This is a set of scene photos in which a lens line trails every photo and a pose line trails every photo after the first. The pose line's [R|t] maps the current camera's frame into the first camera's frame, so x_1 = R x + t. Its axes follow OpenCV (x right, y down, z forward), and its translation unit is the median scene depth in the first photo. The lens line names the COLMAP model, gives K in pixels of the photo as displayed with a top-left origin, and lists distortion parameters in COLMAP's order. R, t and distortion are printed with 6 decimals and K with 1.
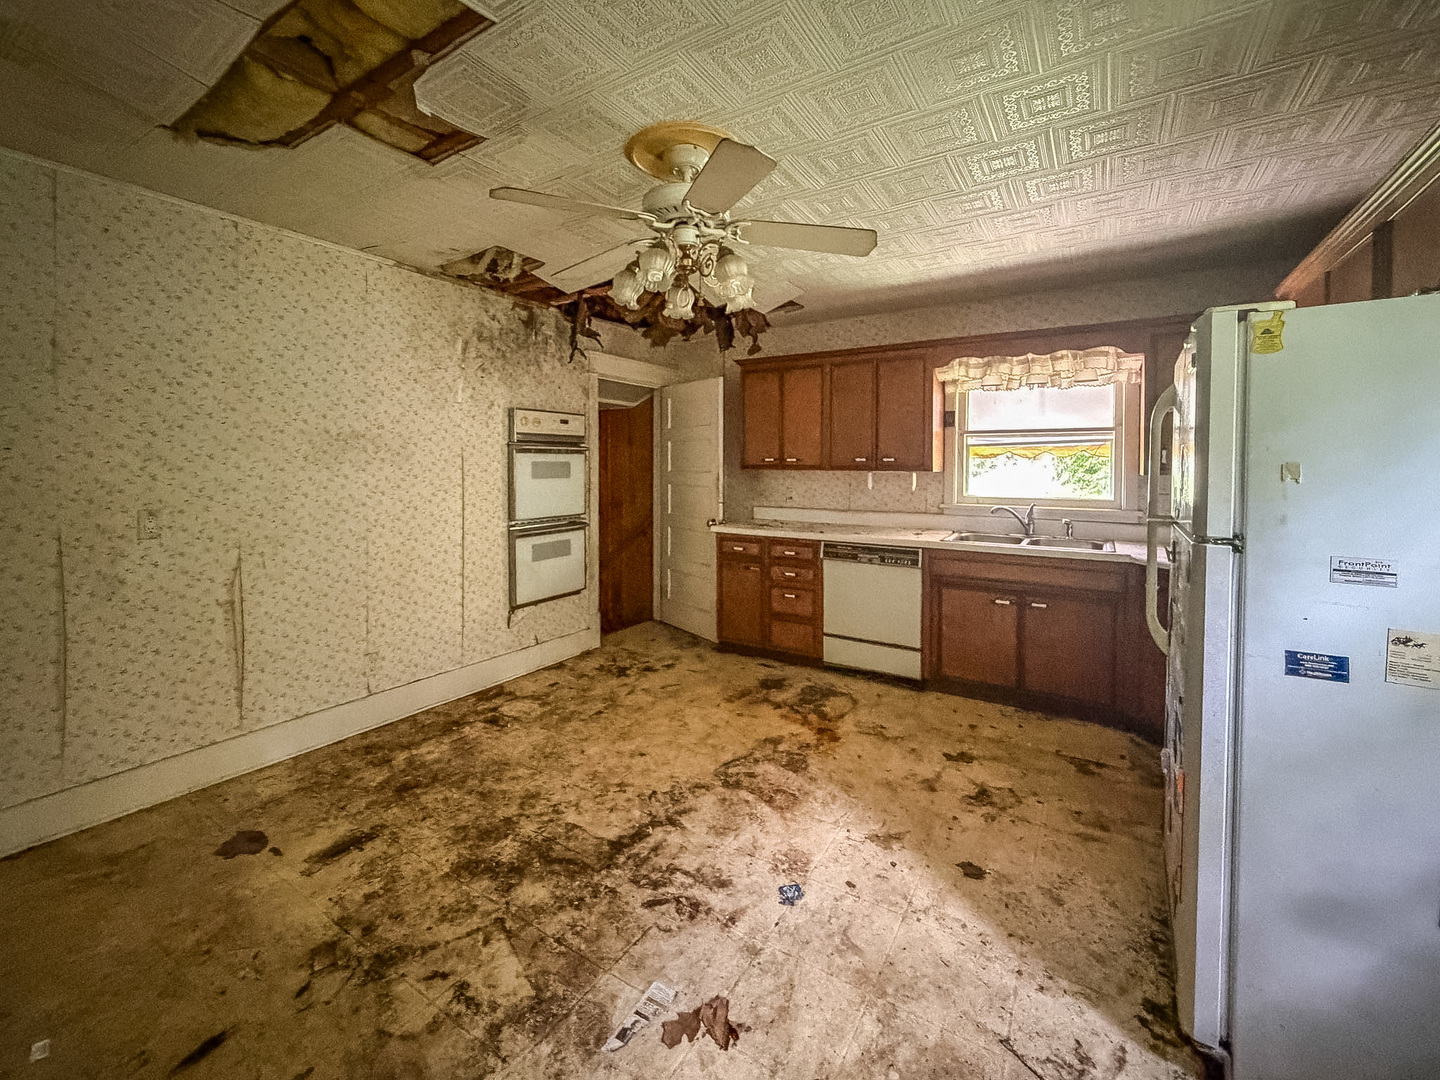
lens RADIAL K [[594.5, 0, 720.0], [0, 594.5, 540.0], [0, 0, 1]] dist [0.000165, -0.000513]
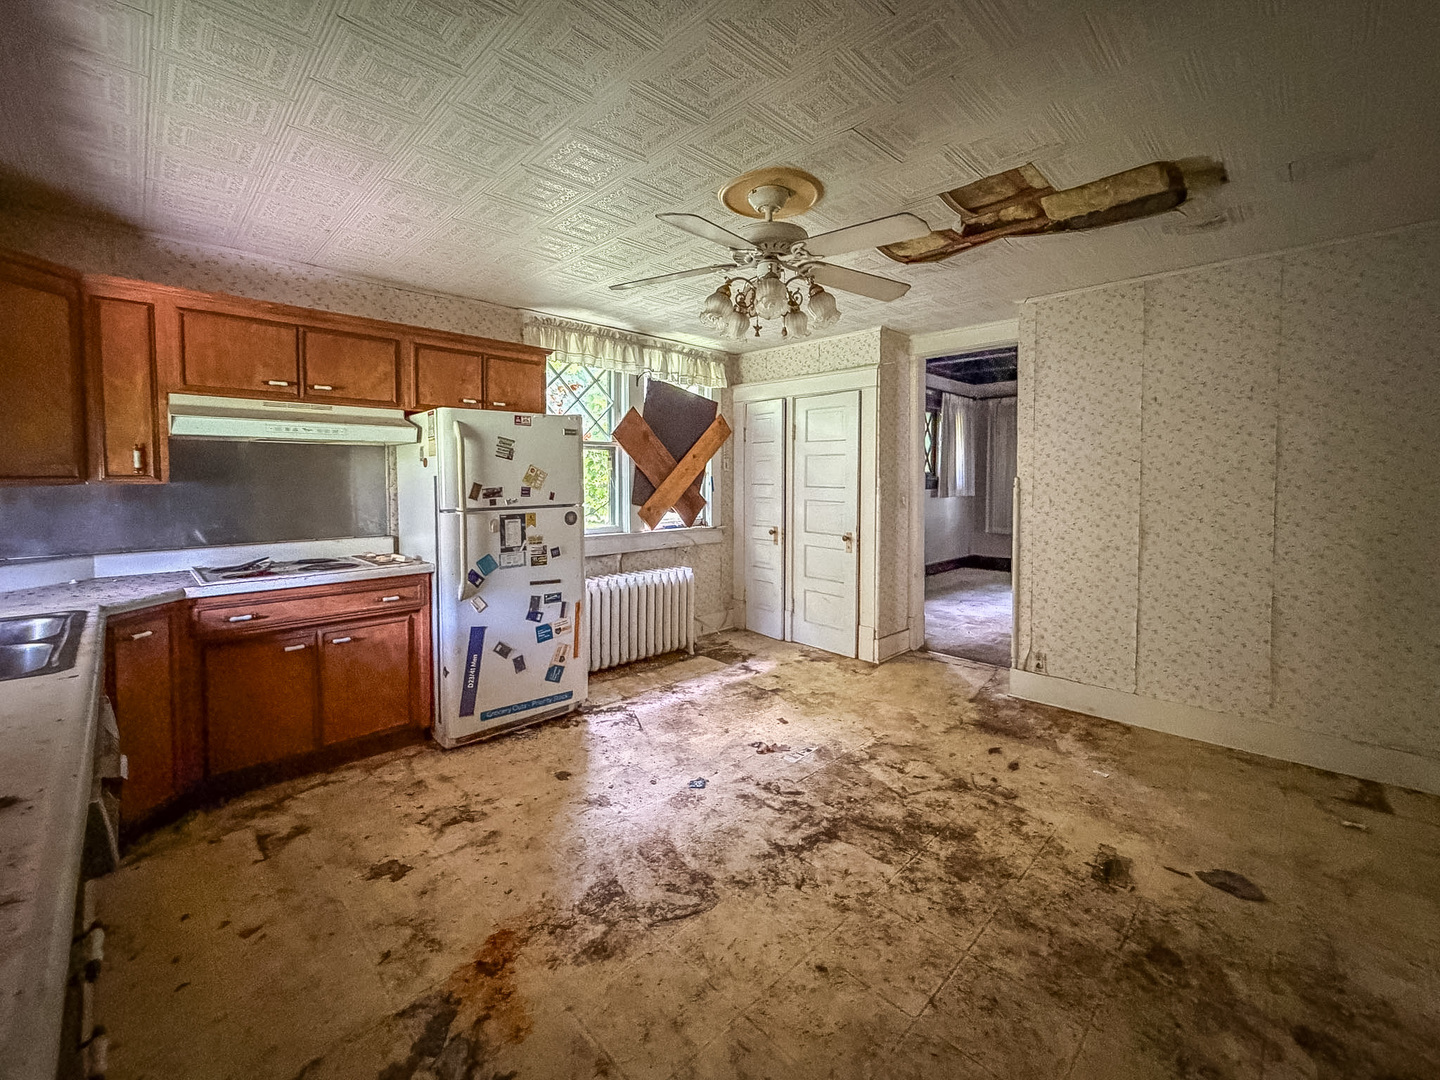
lens RADIAL K [[594.5, 0, 720.0], [0, 594.5, 540.0], [0, 0, 1]] dist [0.000165, -0.000513]
pose [[-0.976494, -0.027765, 0.213748, -0.191612], [0.021662, 0.974006, 0.225483, -0.252427], [-0.214452, 0.224813, -0.950510, 1.945218]]
